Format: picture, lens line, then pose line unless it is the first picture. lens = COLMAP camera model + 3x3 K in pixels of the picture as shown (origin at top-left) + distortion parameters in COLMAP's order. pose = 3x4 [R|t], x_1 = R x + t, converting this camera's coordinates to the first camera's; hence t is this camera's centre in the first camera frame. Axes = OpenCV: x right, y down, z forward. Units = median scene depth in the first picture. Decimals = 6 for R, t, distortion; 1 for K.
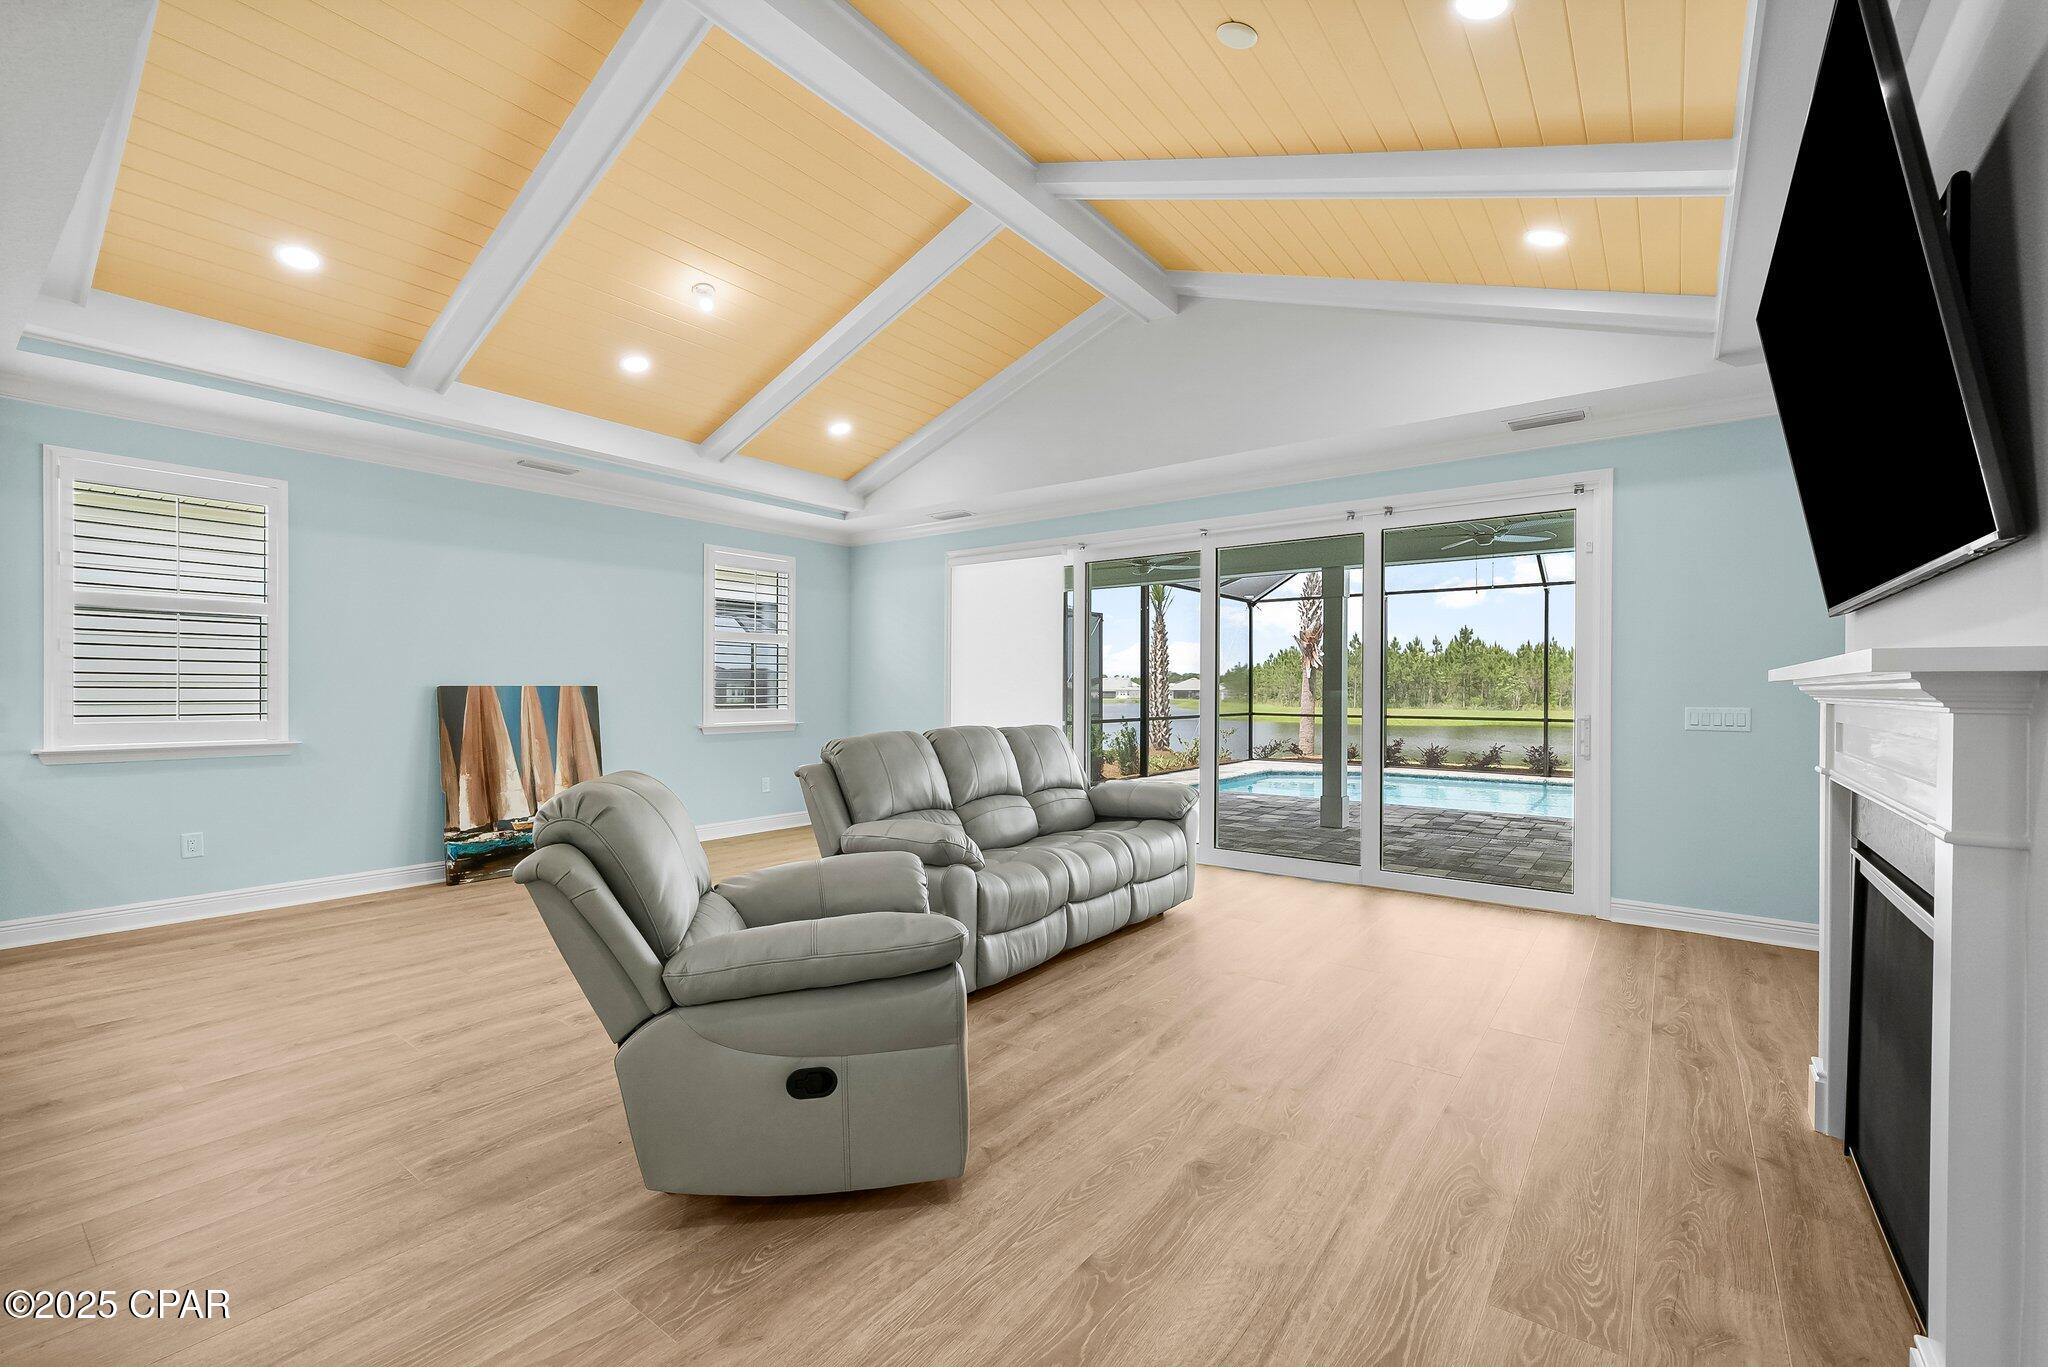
lens RADIAL K [[859.1, 0, 1015.4], [0, 859.1, 690.2], [0, 0, 1]] dist [-0.000914, 0.000368]
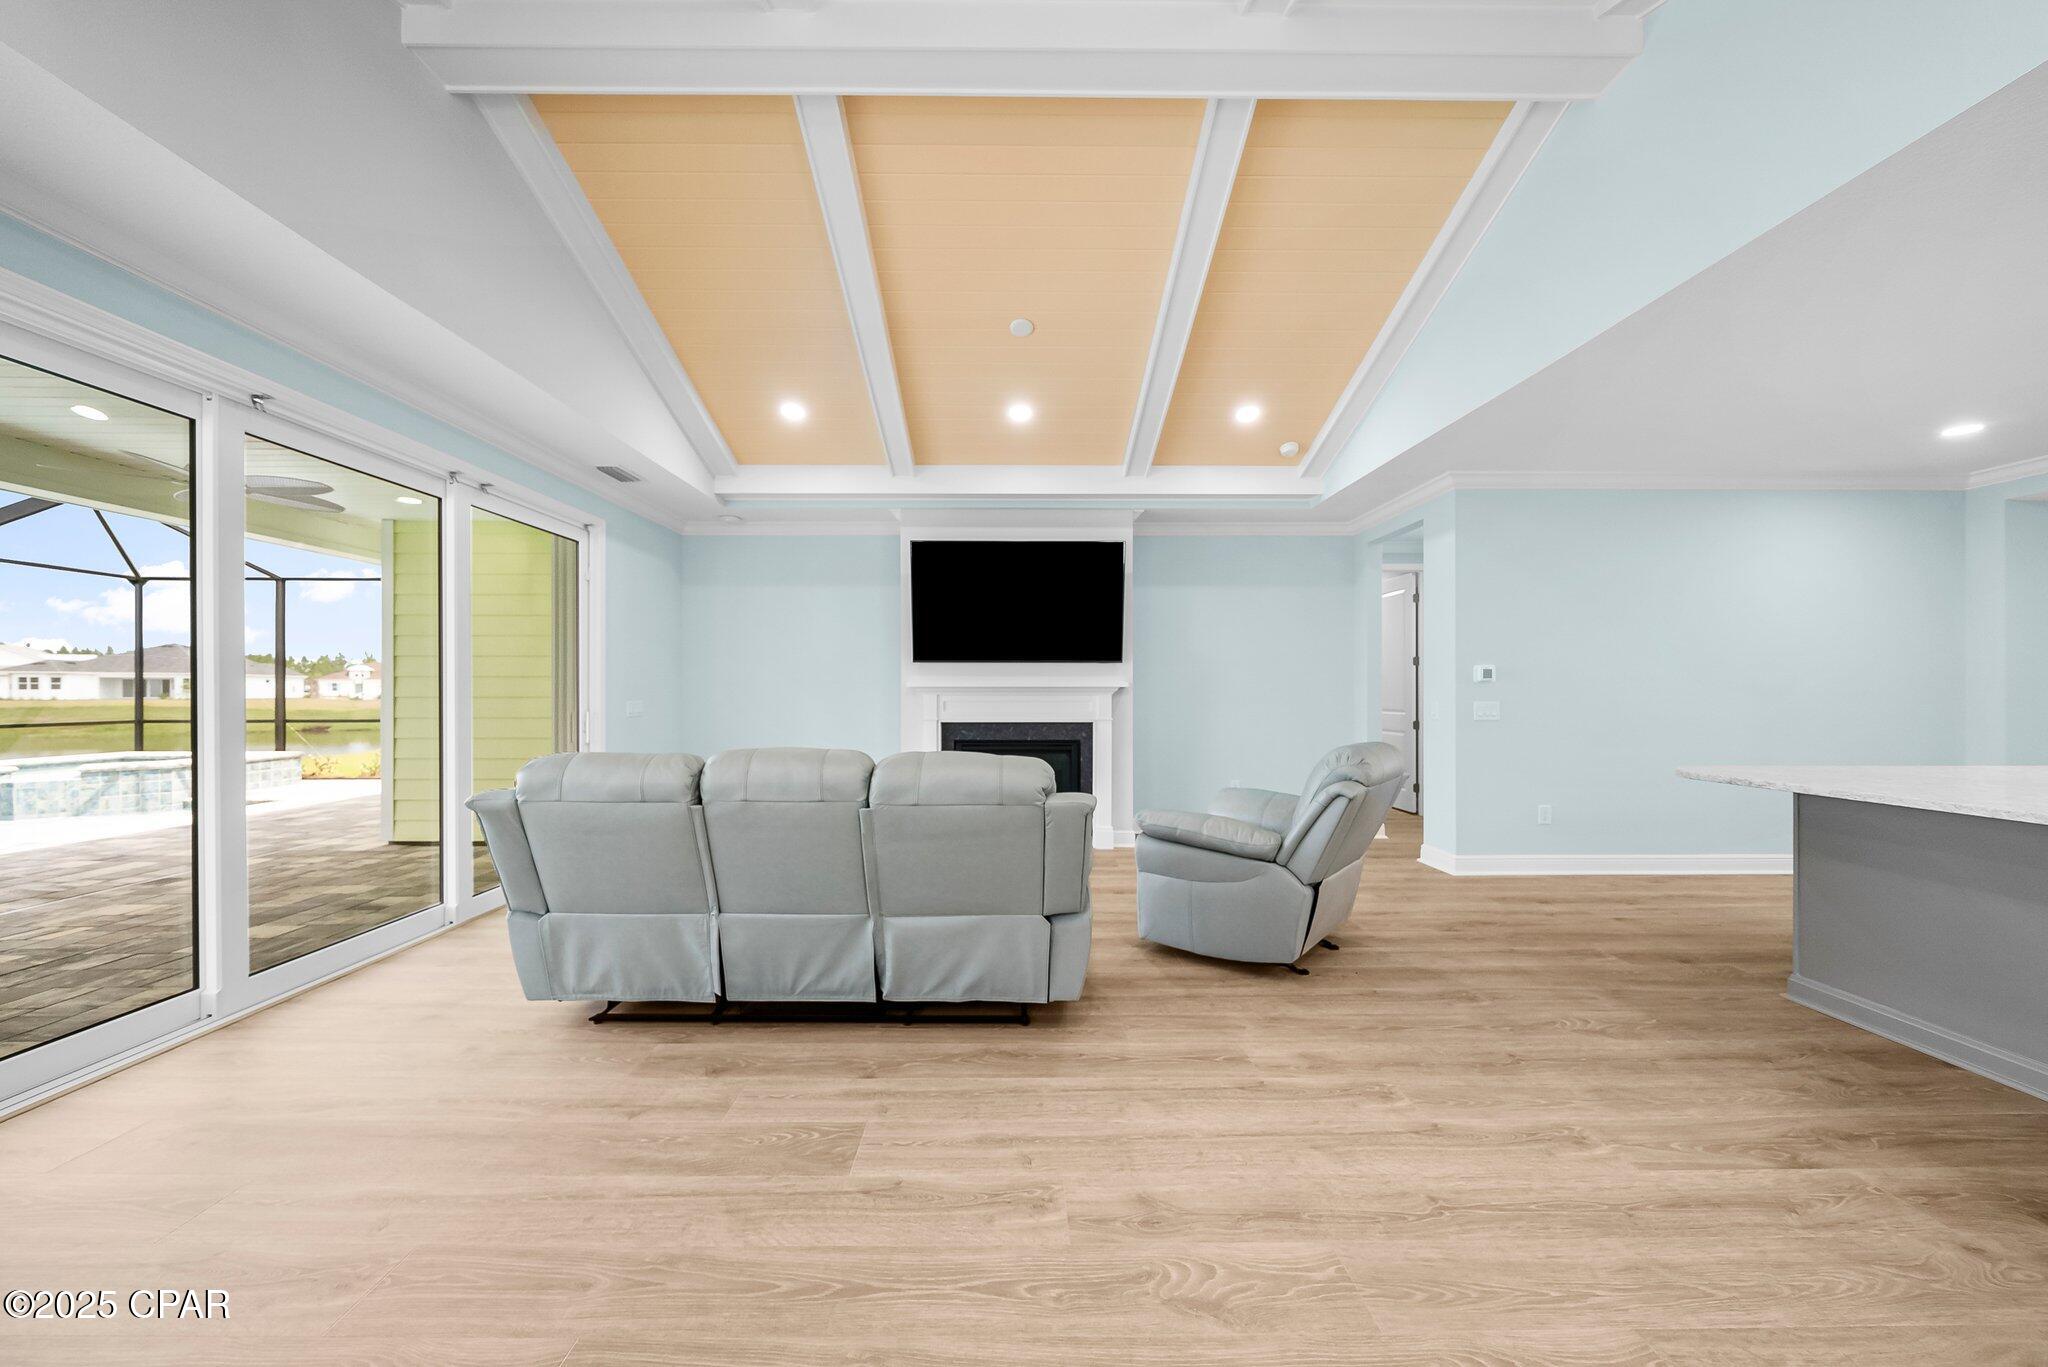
lens RADIAL K [[757.6, 0, 1015.2], [0, 757.6, 692.3], [0, 0, 1]] dist [0.000215, -0.000086]
pose [[-0.615383, -0.006868, 0.788198, -0.457145], [-0.000729, 0.999967, 0.008144, -0.004753], [-0.788228, 0.004437, -0.615368, 0.918365]]
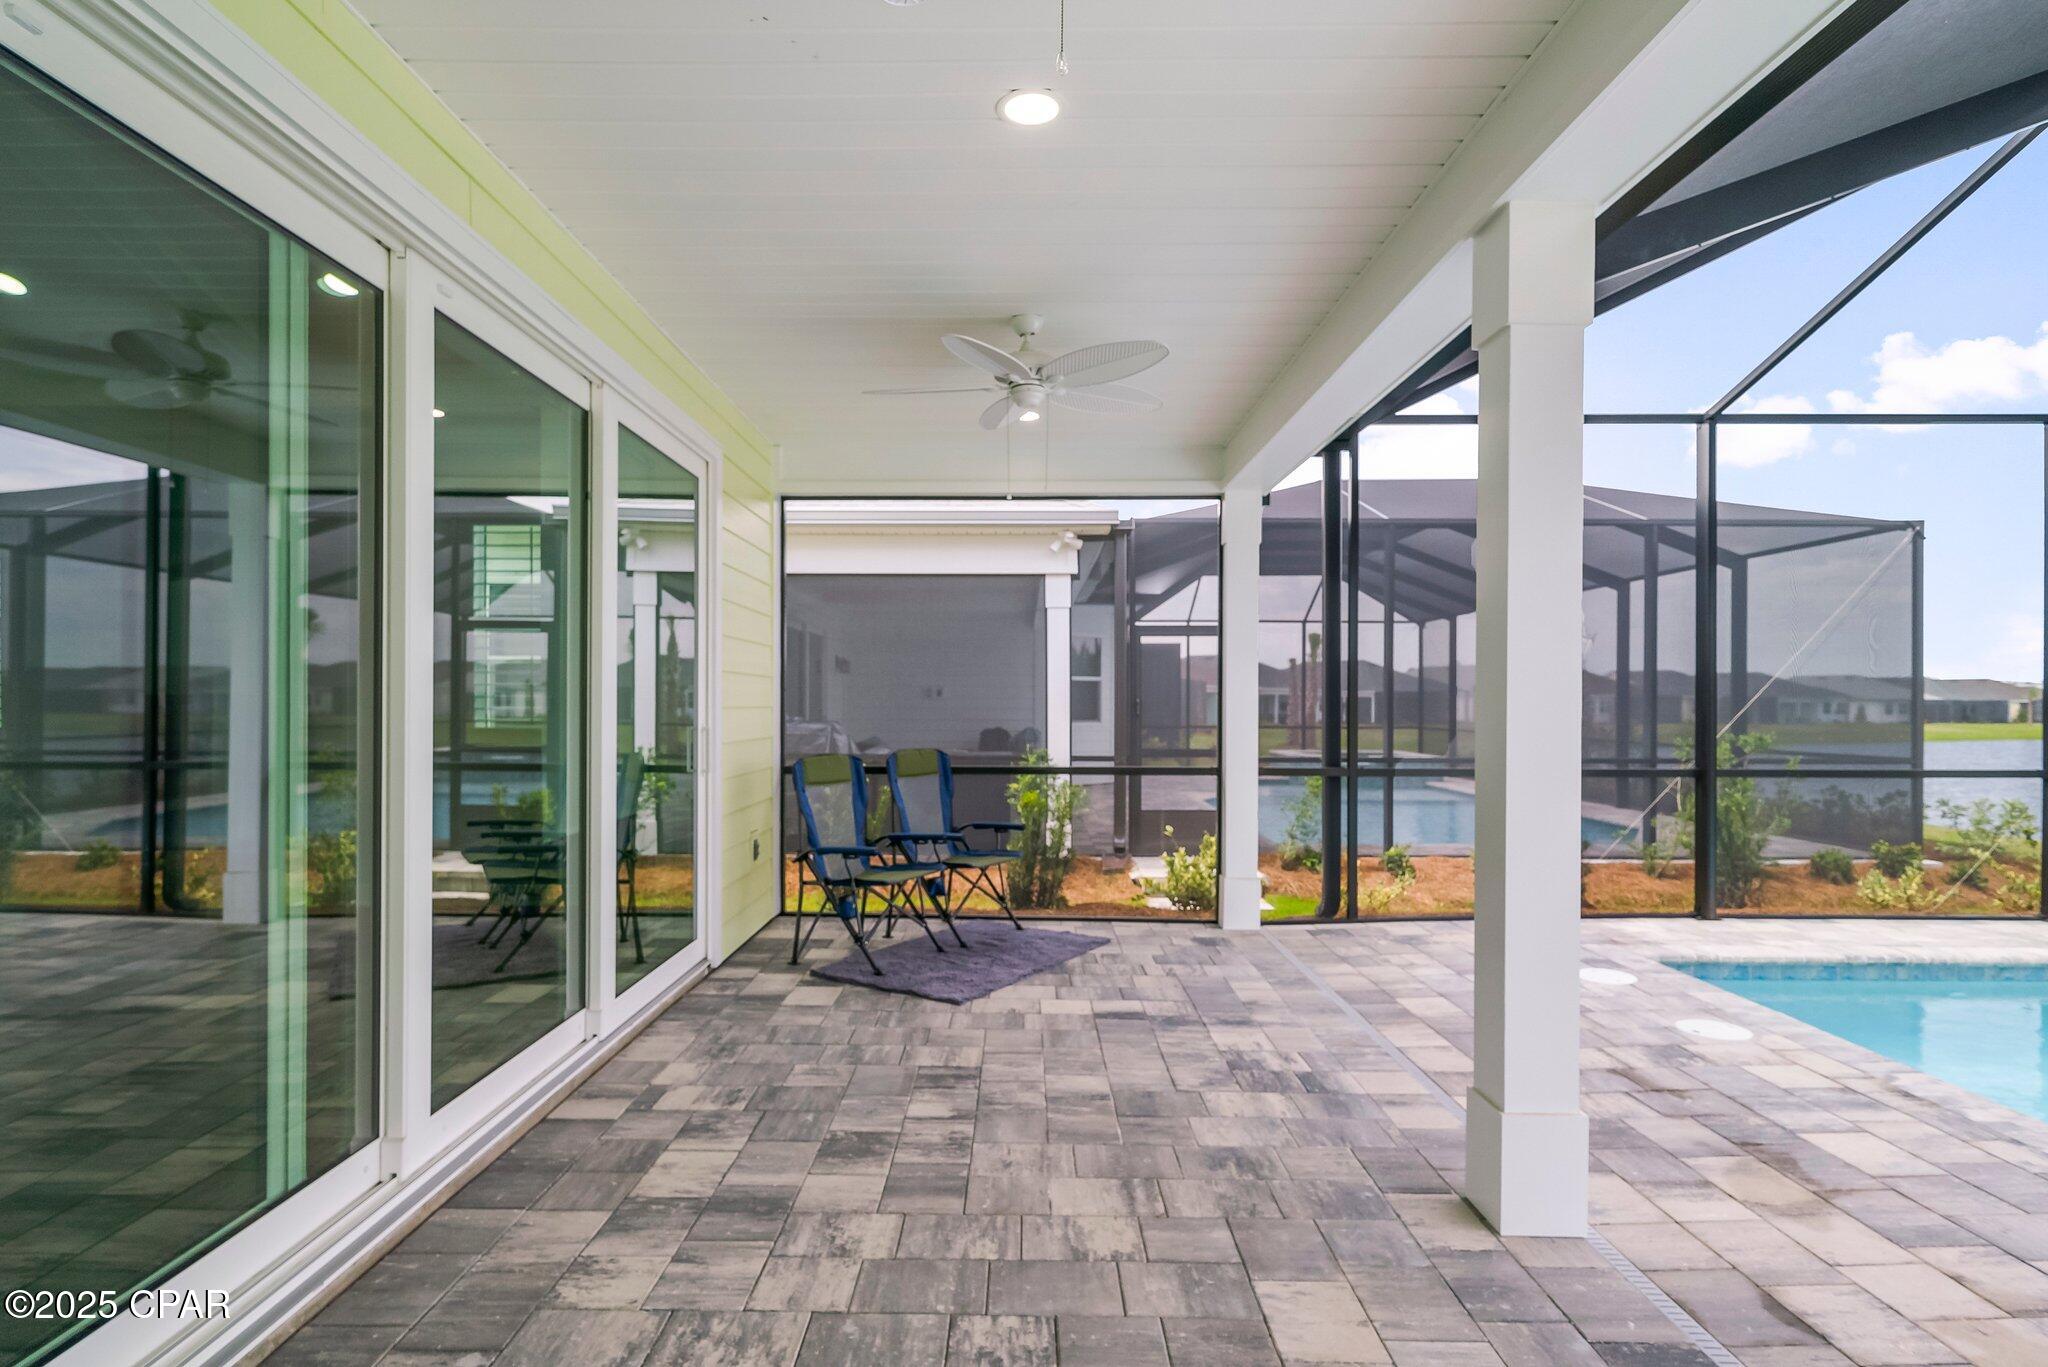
lens RADIAL K [[1078.0, 0, 1024.0], [0, 1078.0, 683.5], [0, 0, 1]] dist [0.006301, -0.000524]
pose [[0.606272, -0.017269, -0.795070, 0.745968], [0.000954, 0.999779, -0.020988, 0.006388], [0.795257, 0.011966, 0.606155, 0.940744]]
